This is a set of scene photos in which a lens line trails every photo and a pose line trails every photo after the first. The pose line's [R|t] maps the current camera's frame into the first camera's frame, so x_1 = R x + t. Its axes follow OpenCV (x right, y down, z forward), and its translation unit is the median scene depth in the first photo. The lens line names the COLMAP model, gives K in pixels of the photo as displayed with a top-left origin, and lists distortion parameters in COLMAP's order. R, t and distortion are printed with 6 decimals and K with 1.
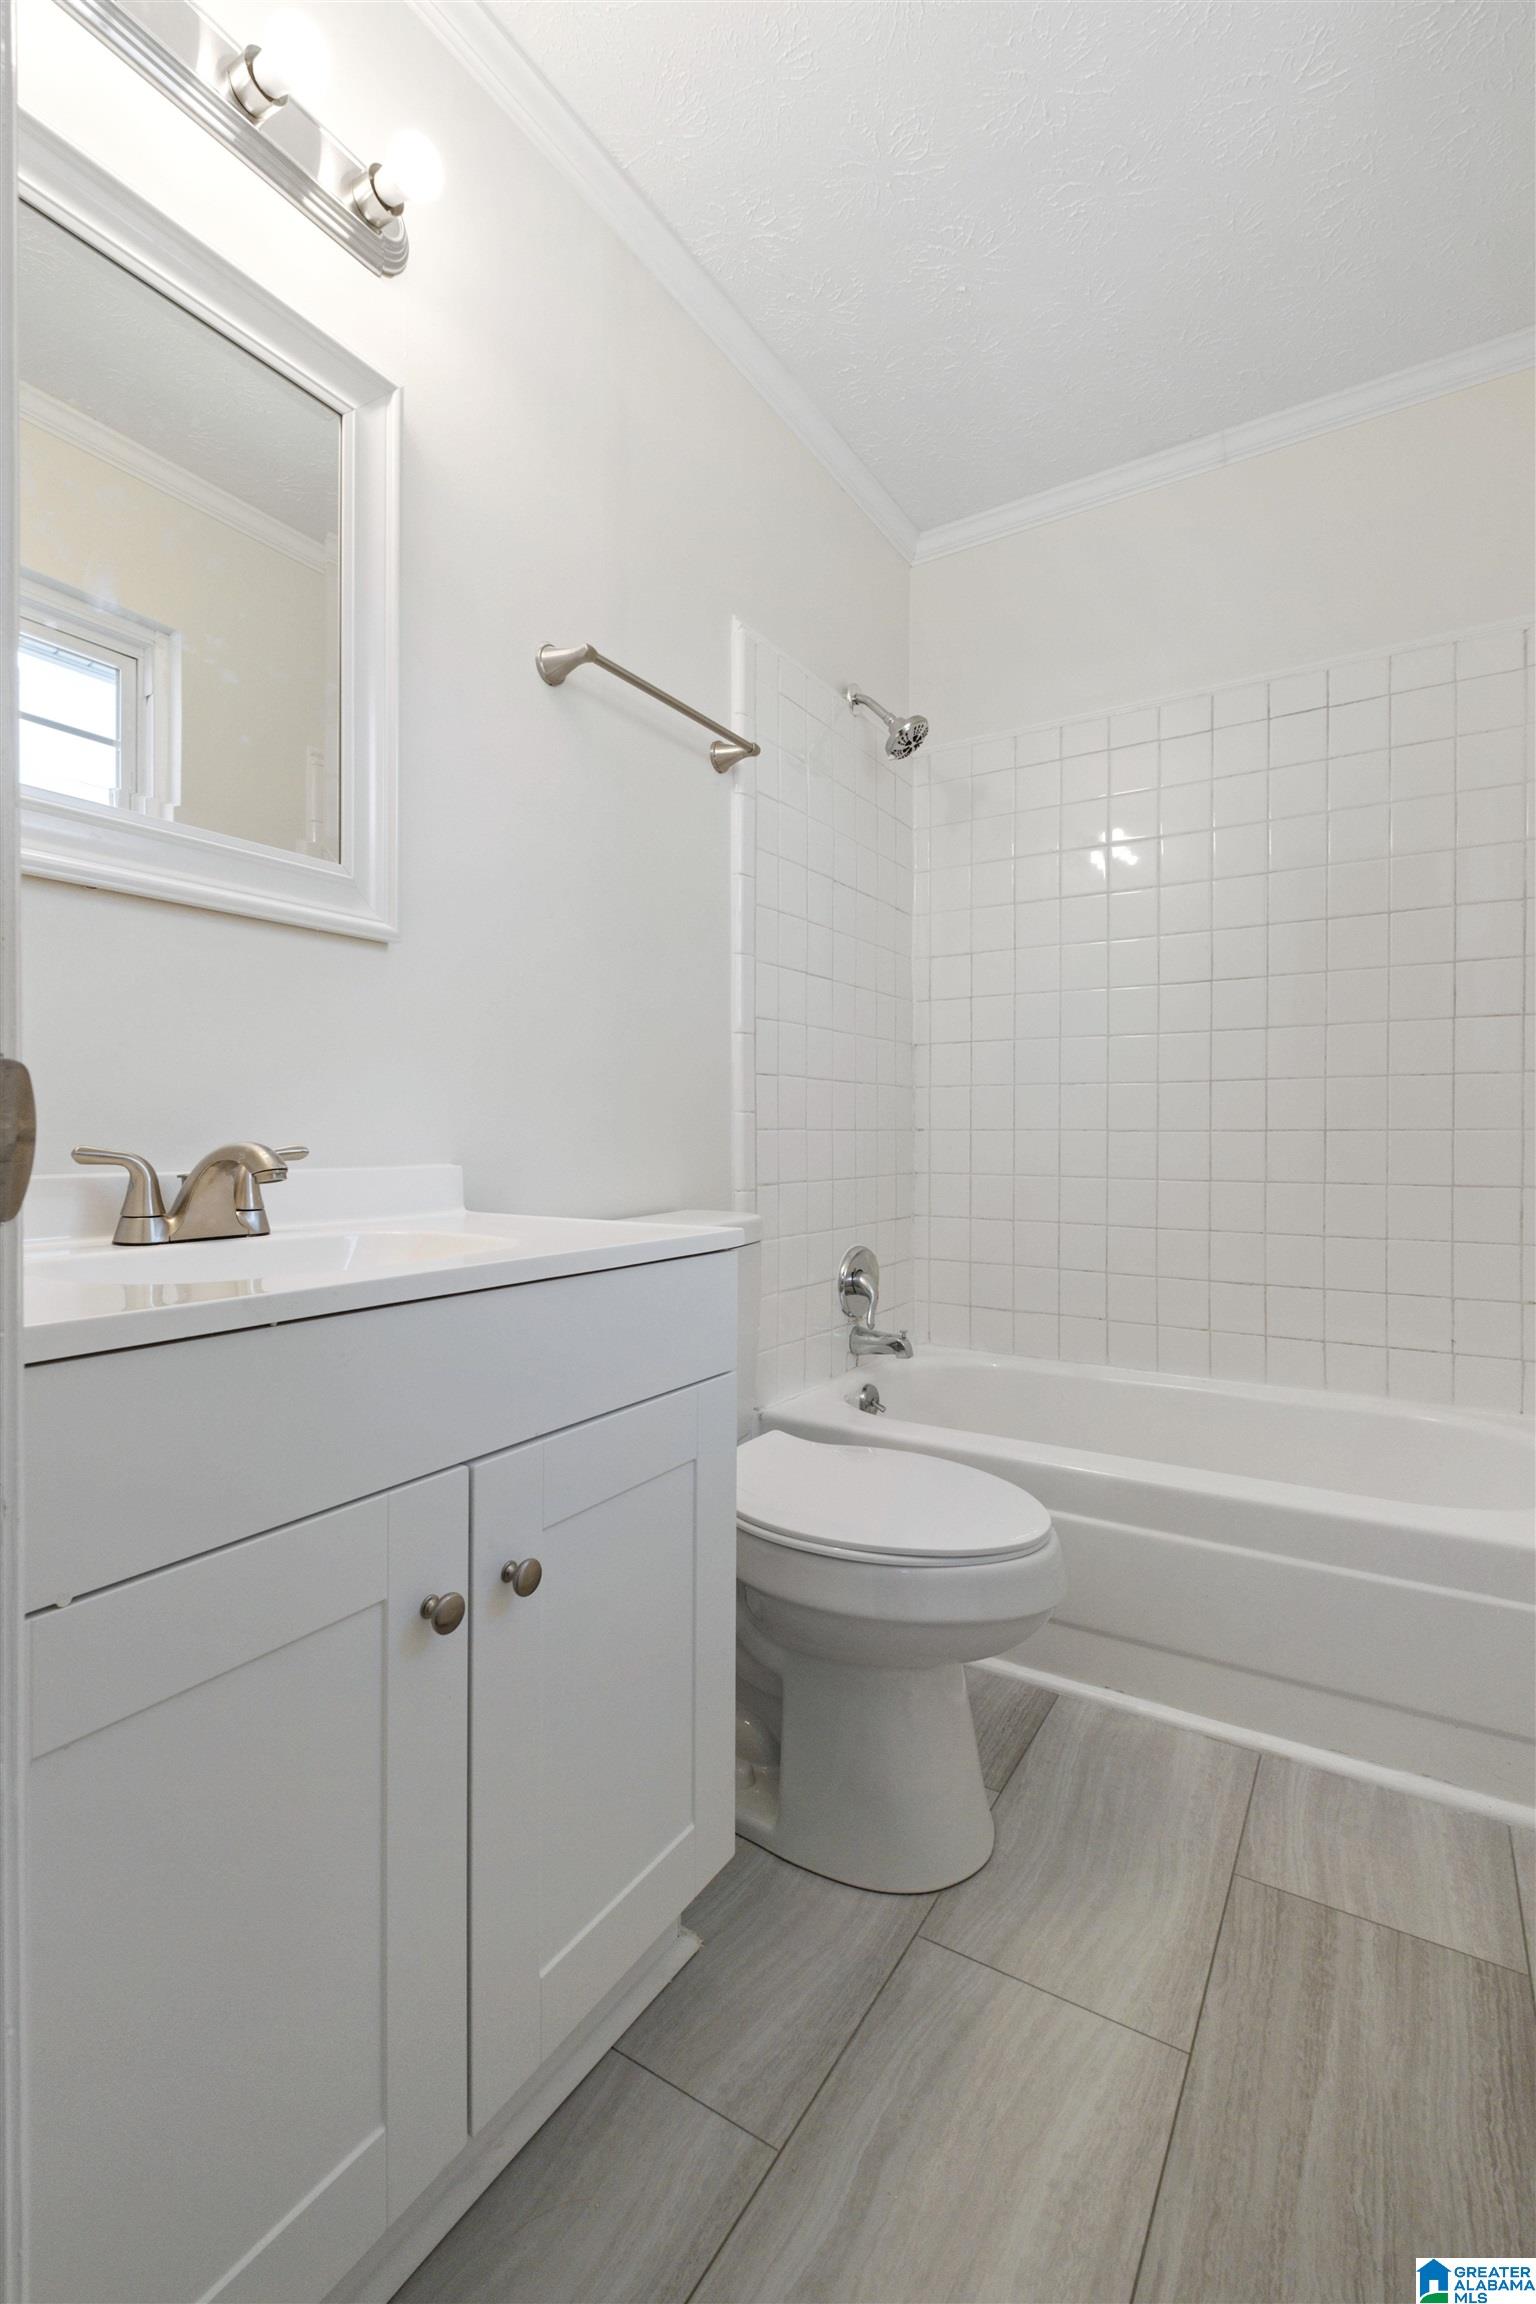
lens RADIAL K [[1020.4, 0, 768.9], [0, 1020.4, 1147.8], [0, 0, 1]] dist [-0.022535, 0.000157]
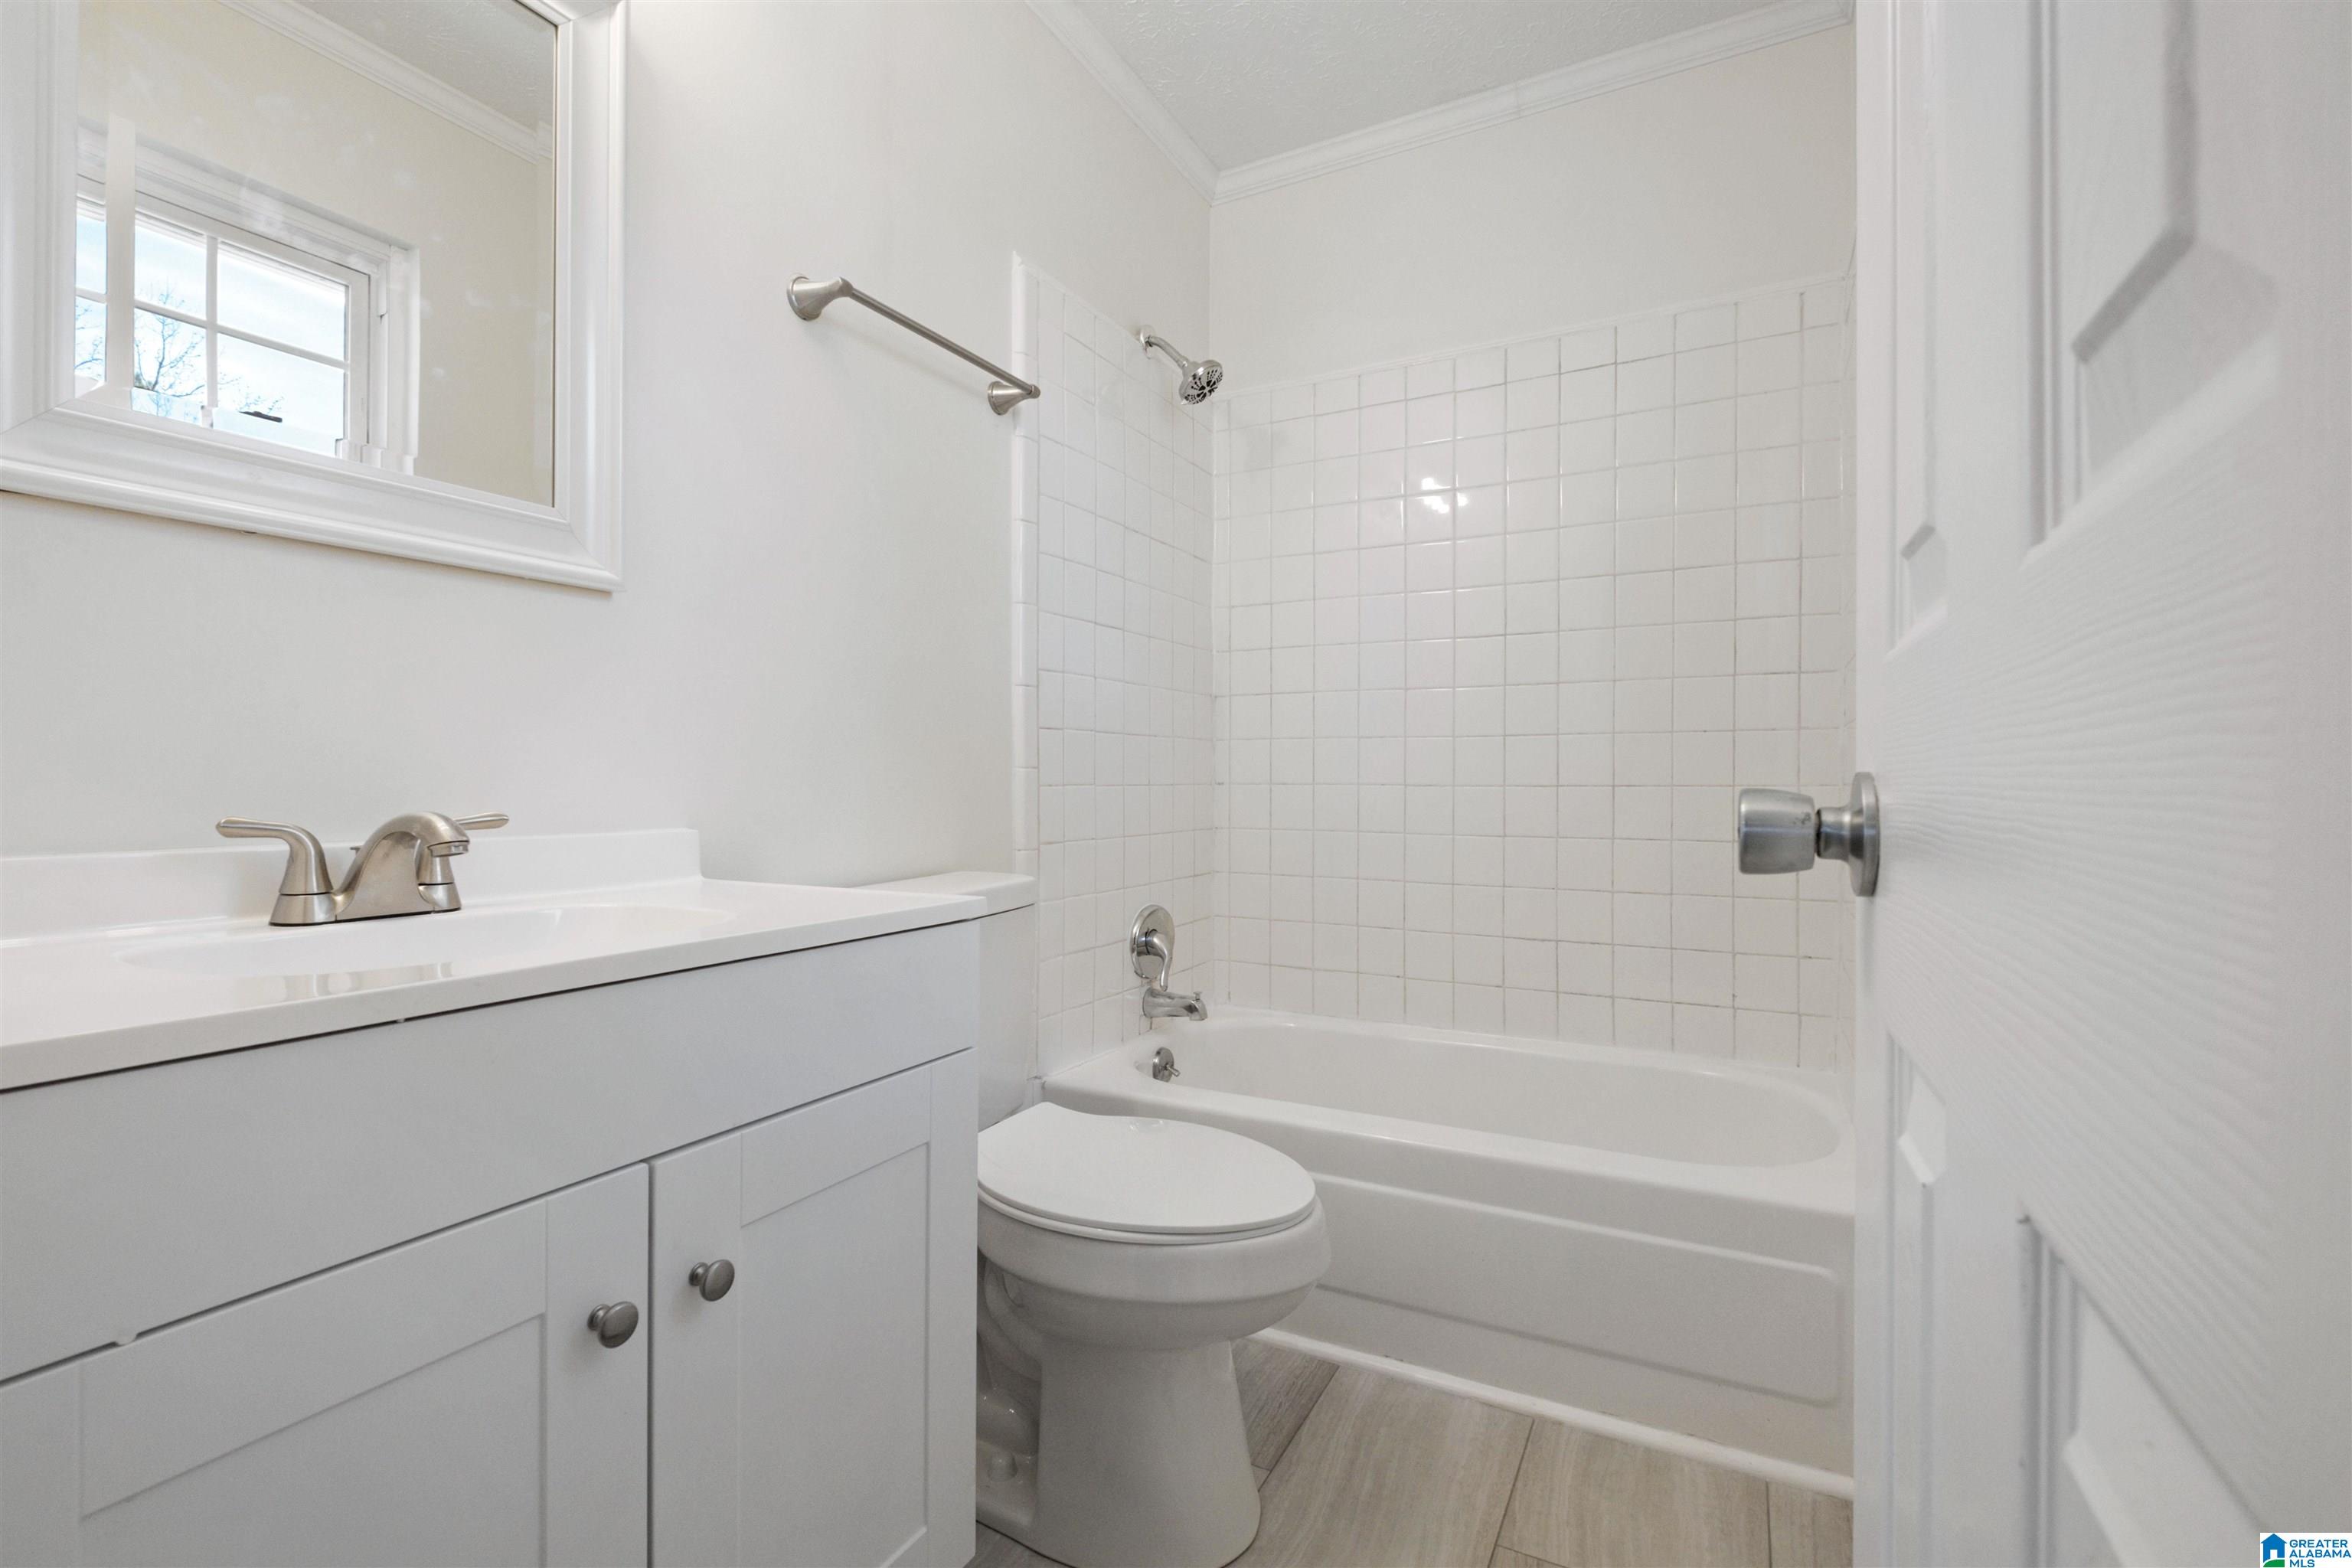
lens RADIAL K [[1041.6, 0, 1260.8], [0, 1041.6, 776.5], [0, 0, 1]] dist [-0.022535, 0.000157]
pose [[0.996524, -0.001266, 0.083299, 0.134542], [0.001592, 0.999991, -0.003852, -0.026937], [-0.083293, 0.003971, 0.996517, 0.007355]]
